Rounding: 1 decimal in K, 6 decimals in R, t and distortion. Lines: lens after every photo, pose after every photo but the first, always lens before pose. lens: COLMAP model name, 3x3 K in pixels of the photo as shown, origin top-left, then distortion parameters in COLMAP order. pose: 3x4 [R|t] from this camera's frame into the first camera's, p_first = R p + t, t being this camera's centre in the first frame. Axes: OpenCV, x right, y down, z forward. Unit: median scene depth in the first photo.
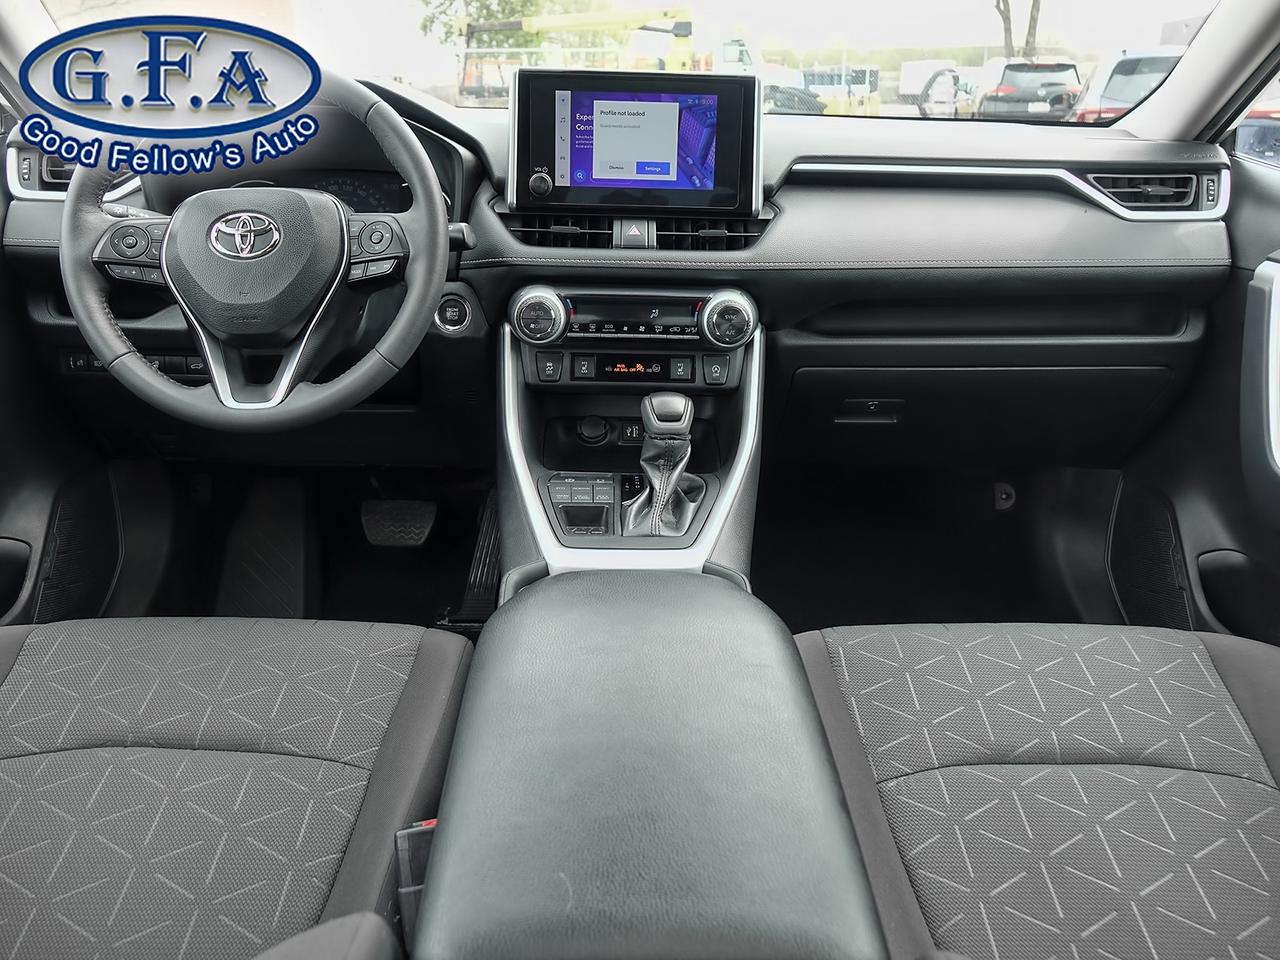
lens RADIAL K [[998.9, 0, 640.0], [0, 998.9, 480.0], [0, 0, 1]] dist [0.004724, -0.010012]
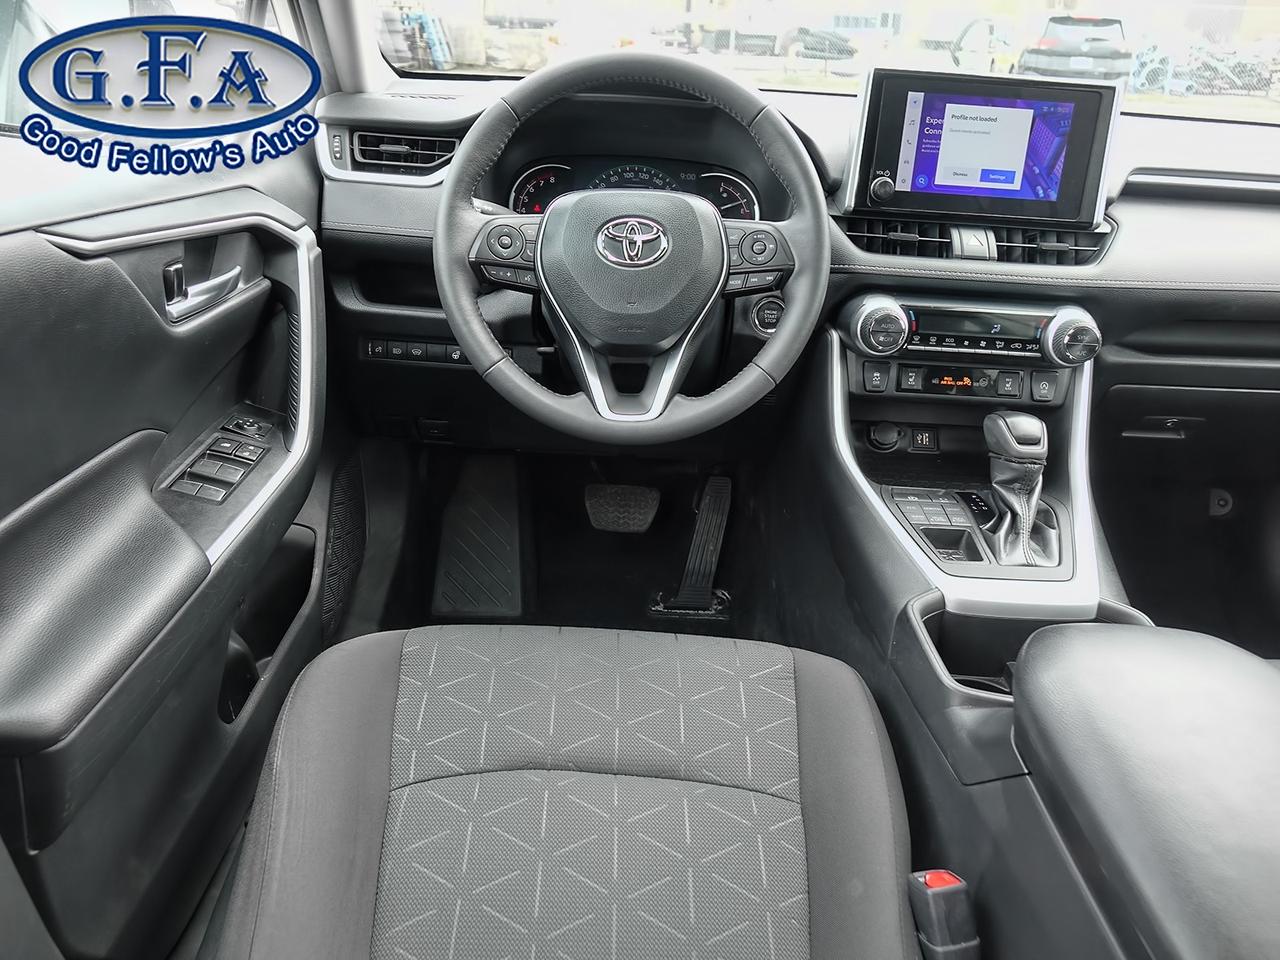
lens RADIAL K [[998.9, 0, 640.0], [0, 998.9, 480.0], [0, 0, 1]] dist [0.004724, -0.010012]
pose [[0.999192, 0.039084, 0.009365, -0.332786], [-0.039563, 0.997527, 0.058094, -0.061246], [-0.007071, -0.058417, 0.998267, 0.018327]]
